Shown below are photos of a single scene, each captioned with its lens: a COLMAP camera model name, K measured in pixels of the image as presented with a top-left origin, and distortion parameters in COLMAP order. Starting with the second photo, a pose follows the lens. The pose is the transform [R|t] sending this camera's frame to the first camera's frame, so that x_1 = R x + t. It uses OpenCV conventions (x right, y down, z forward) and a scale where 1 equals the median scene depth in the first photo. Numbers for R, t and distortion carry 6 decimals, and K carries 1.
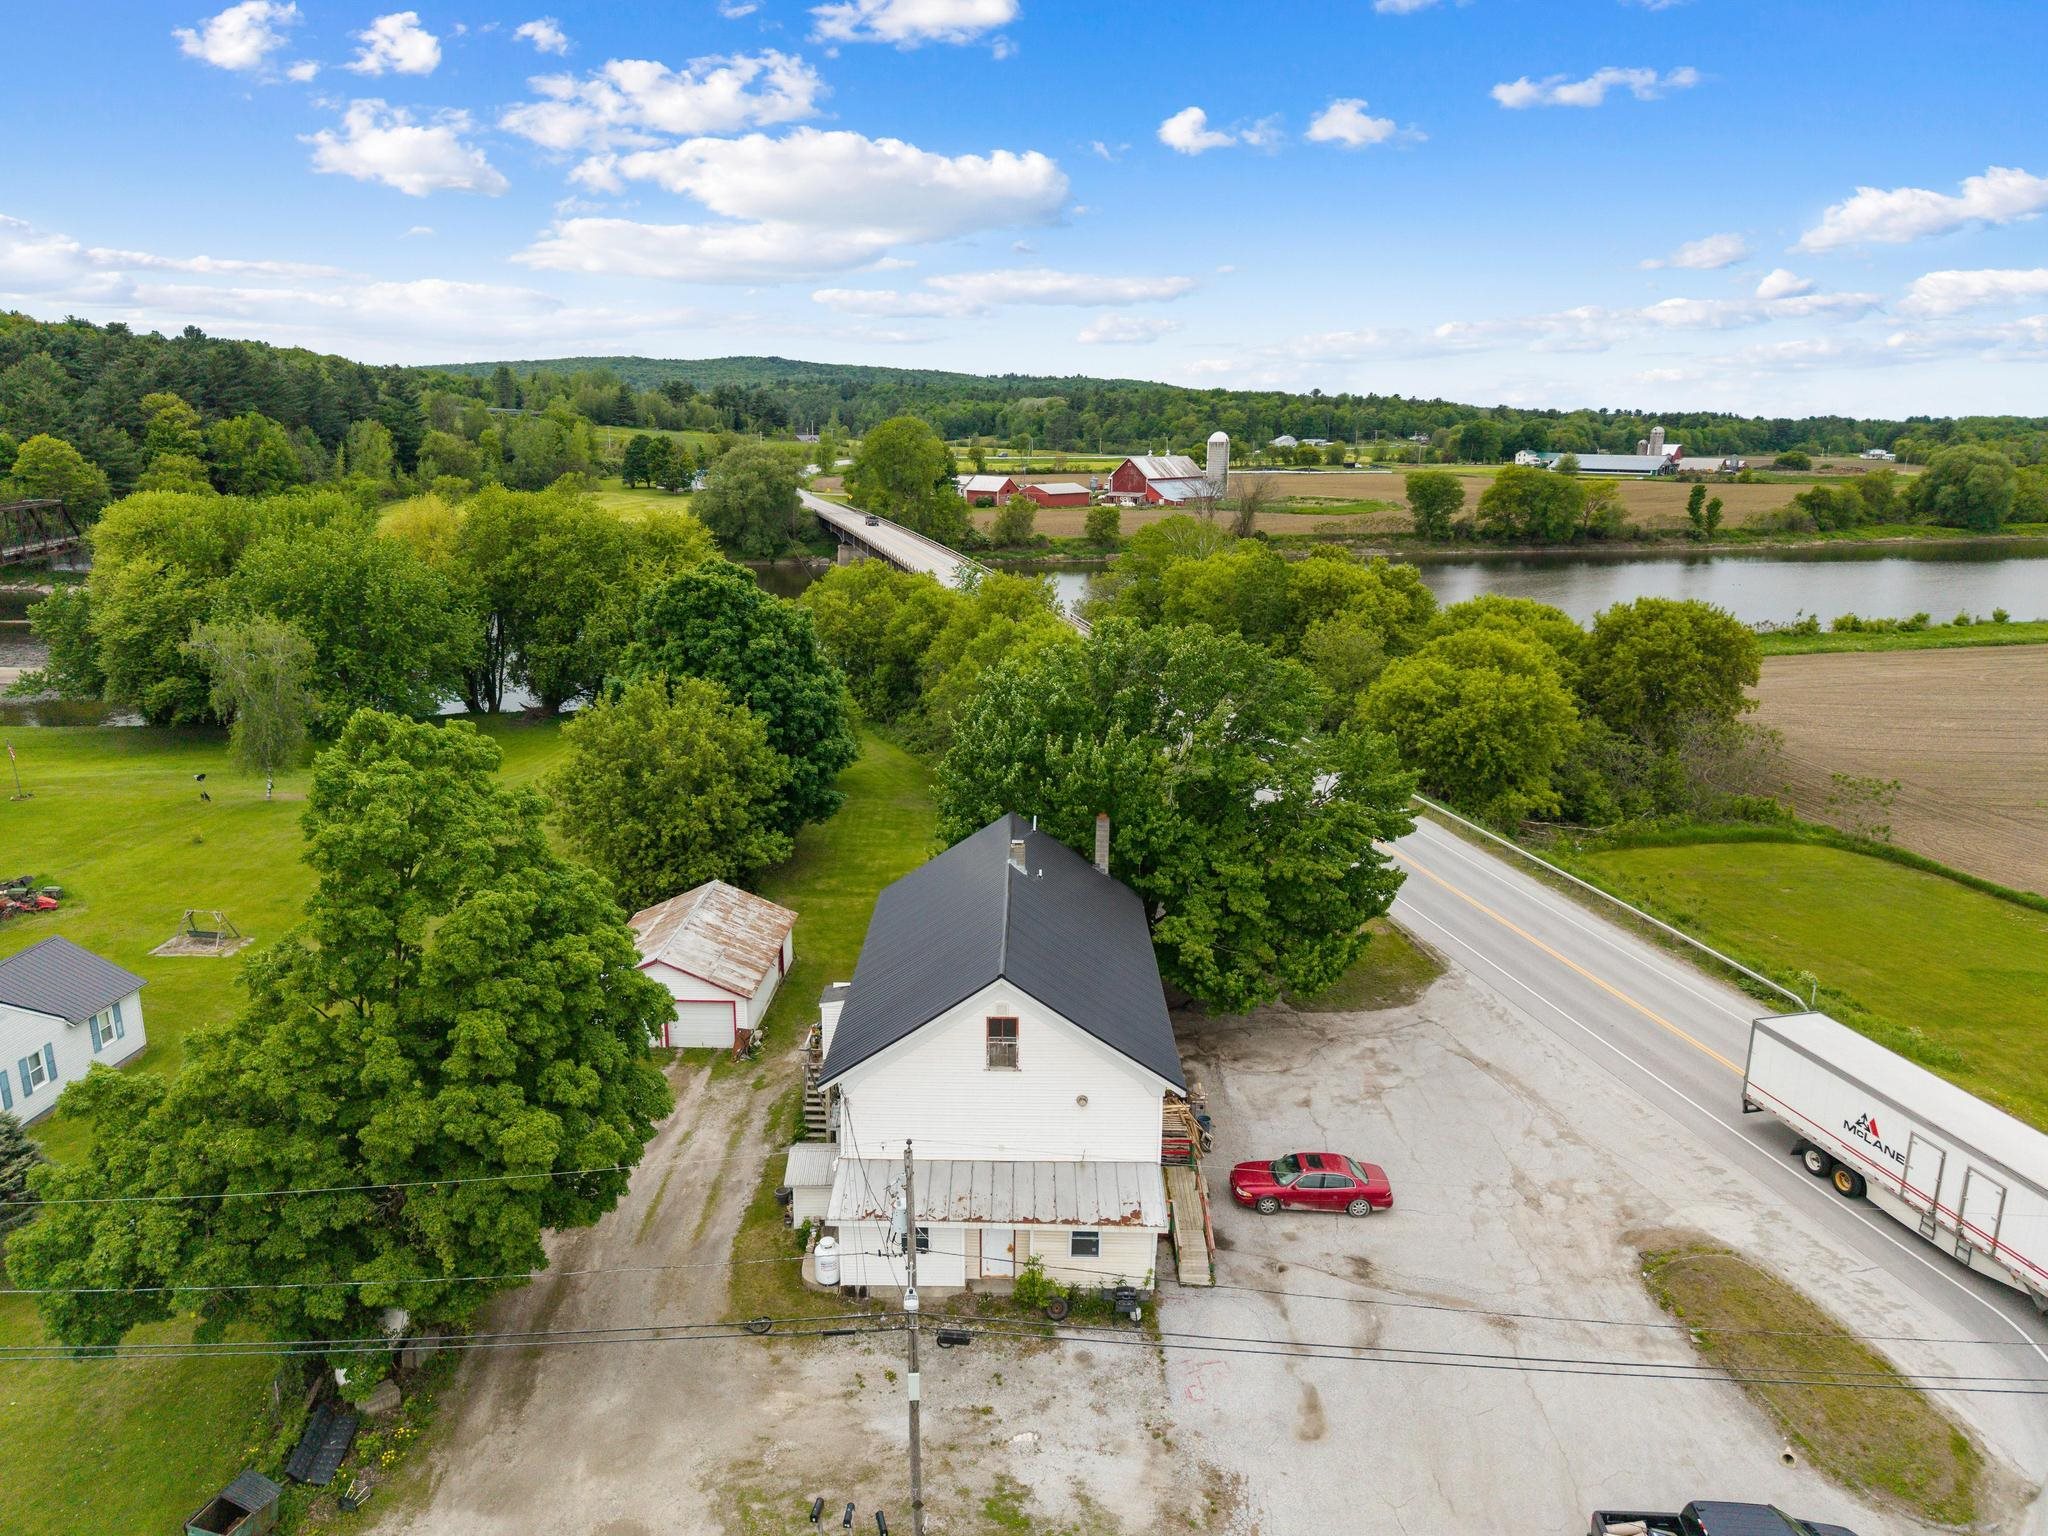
lens RADIAL K [[1383.9, 0, 1019.1], [0, 1383.9, 763.4], [0, 0, 1]] dist [0.027043, -0.027430]
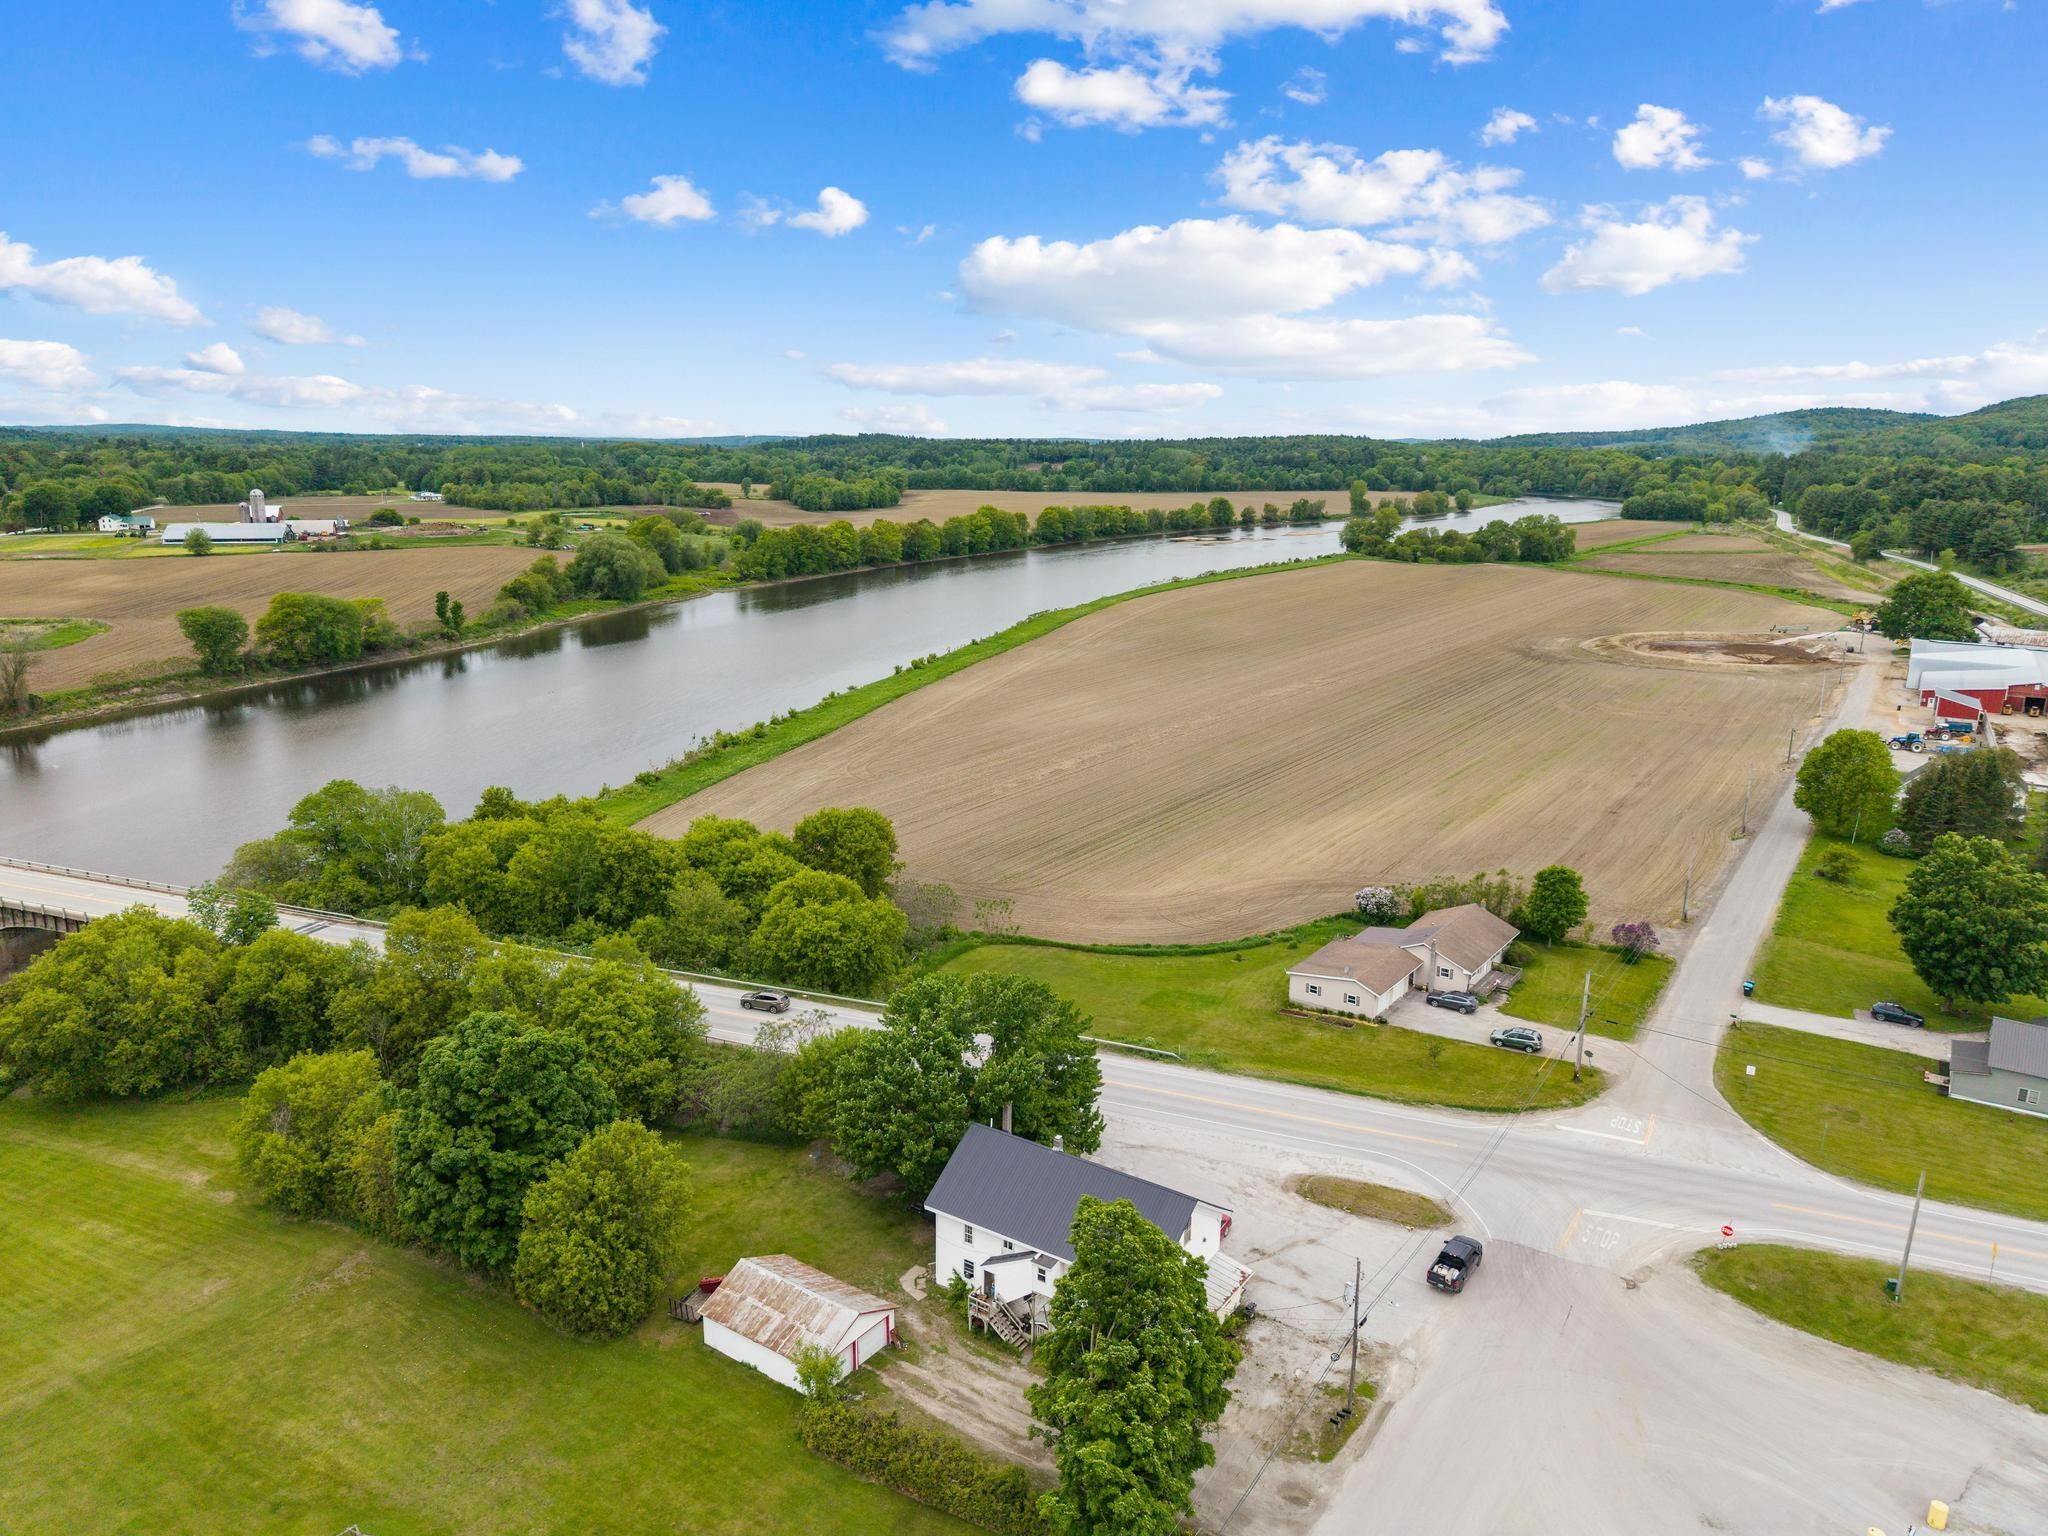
lens RADIAL K [[1394.9, 0, 1018.5], [0, 1394.9, 762.2], [0, 0, 1]] dist [0.034862, -0.049106]
pose [[0.547365, -0.194076, 0.814080, -0.924062], [0.196420, 0.975360, 0.100458, -0.400437], [-0.813517, 0.104915, 0.571999, -0.044685]]
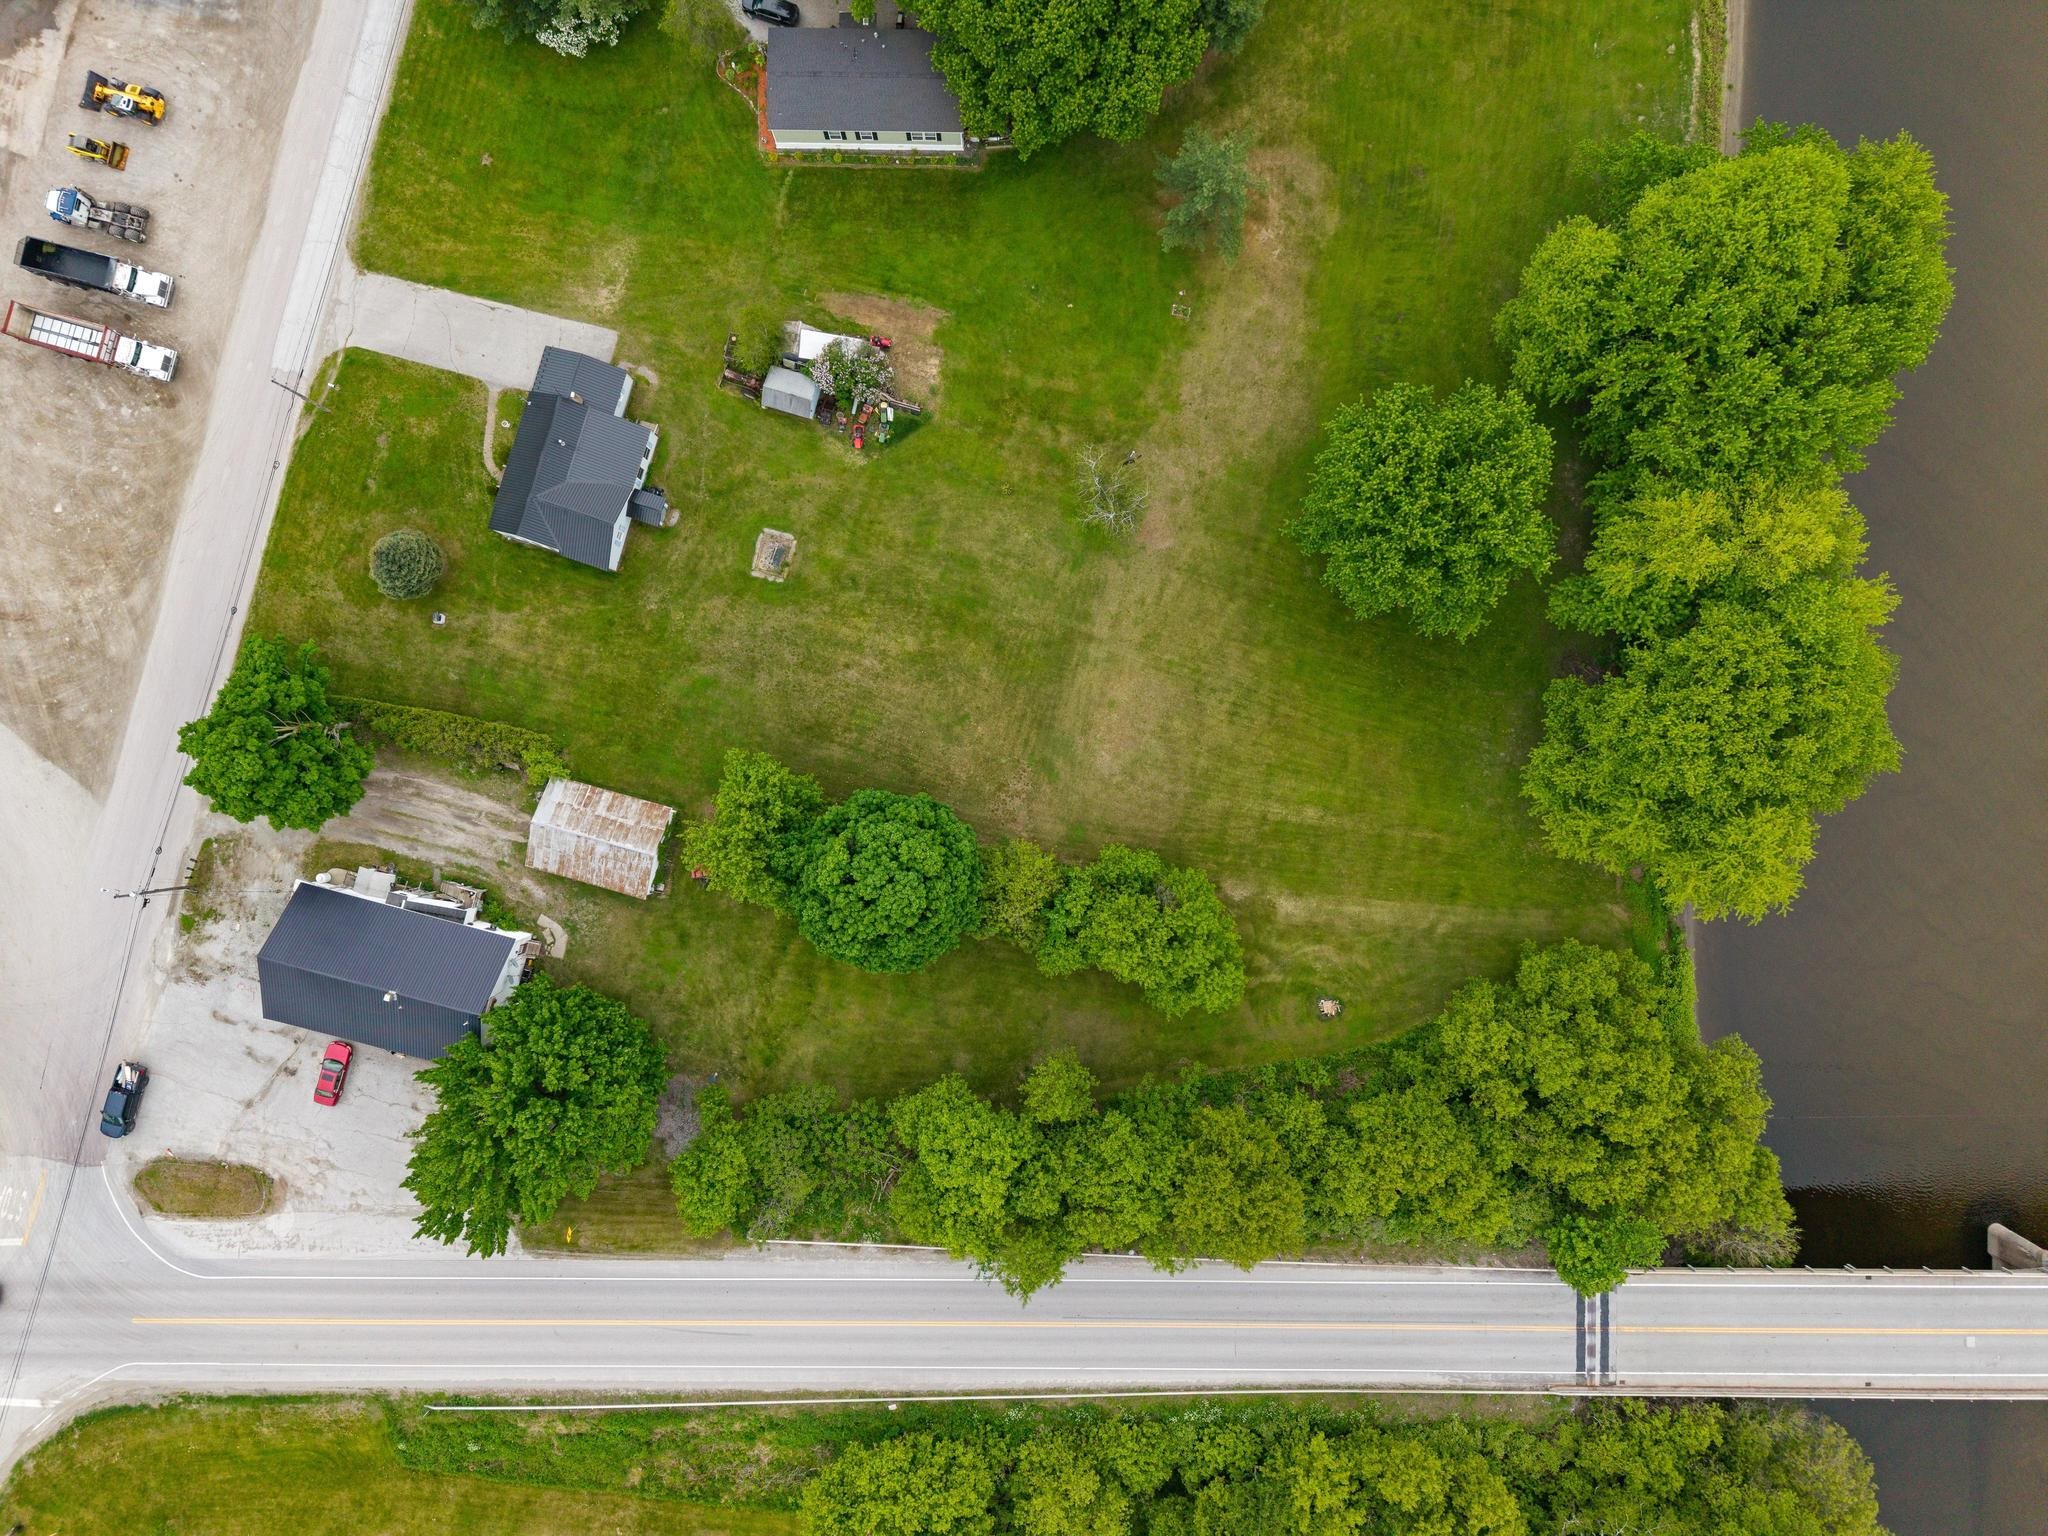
lens RADIAL K [[1367.9, 0, 1023.1], [0, 1367.9, 772.5], [0, 0, 1]] dist [0.021590, -0.019511]
pose [[-0.249674, 0.968315, -0.005383, -0.354957], [-0.241896, -0.056987, 0.968627, -1.371929], [0.937629, 0.243143, 0.248460, 0.834203]]
